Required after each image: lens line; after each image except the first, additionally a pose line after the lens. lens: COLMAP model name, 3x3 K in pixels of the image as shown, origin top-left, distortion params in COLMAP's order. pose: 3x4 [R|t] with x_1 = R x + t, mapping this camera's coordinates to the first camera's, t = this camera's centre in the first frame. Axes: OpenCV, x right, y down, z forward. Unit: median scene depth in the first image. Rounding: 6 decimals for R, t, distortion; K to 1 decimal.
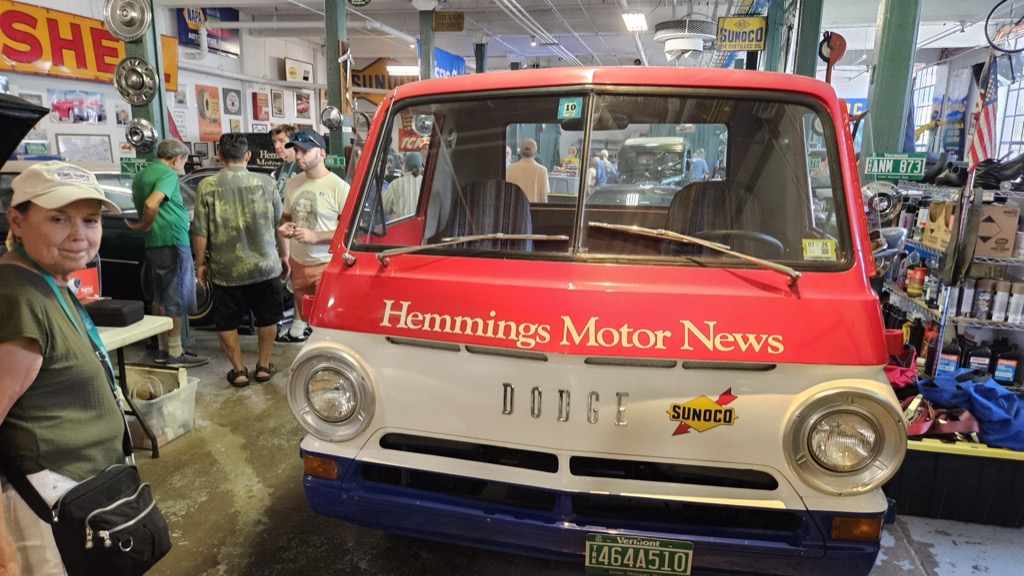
lens RADIAL K [[681.7, 0, 512.0], [0, 681.7, 288.0], [0, 0, 1]] dist [0.086241, -0.076595]
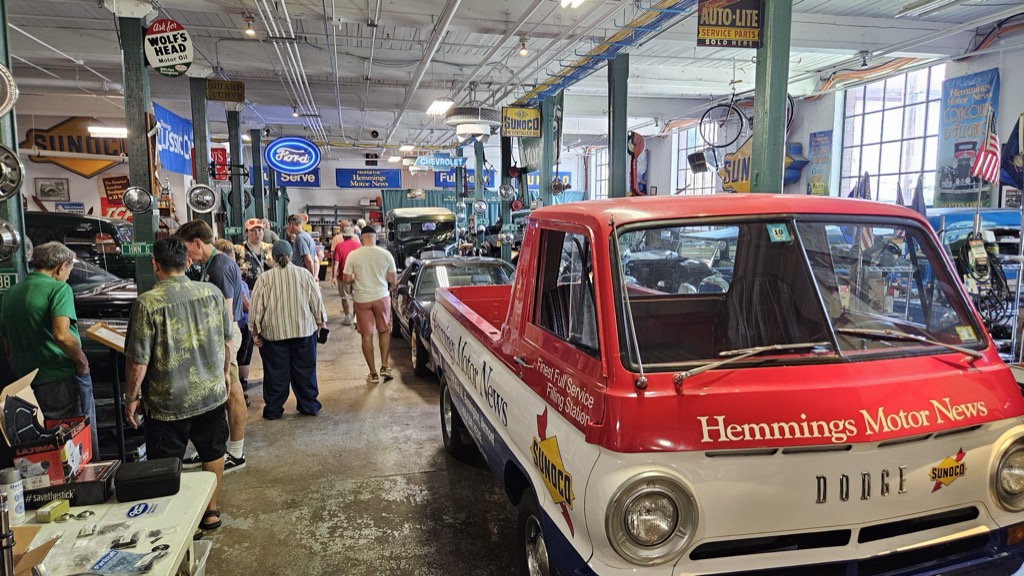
lens RADIAL K [[681.7, 0, 512.0], [0, 681.7, 288.0], [0, 0, 1]] dist [0.086241, -0.076595]
pose [[0.889523, -0.068916, 0.451663, -0.927653], [0.105937, 0.992728, -0.057165, -0.154320], [-0.444439, 0.098697, 0.890356, 0.152472]]
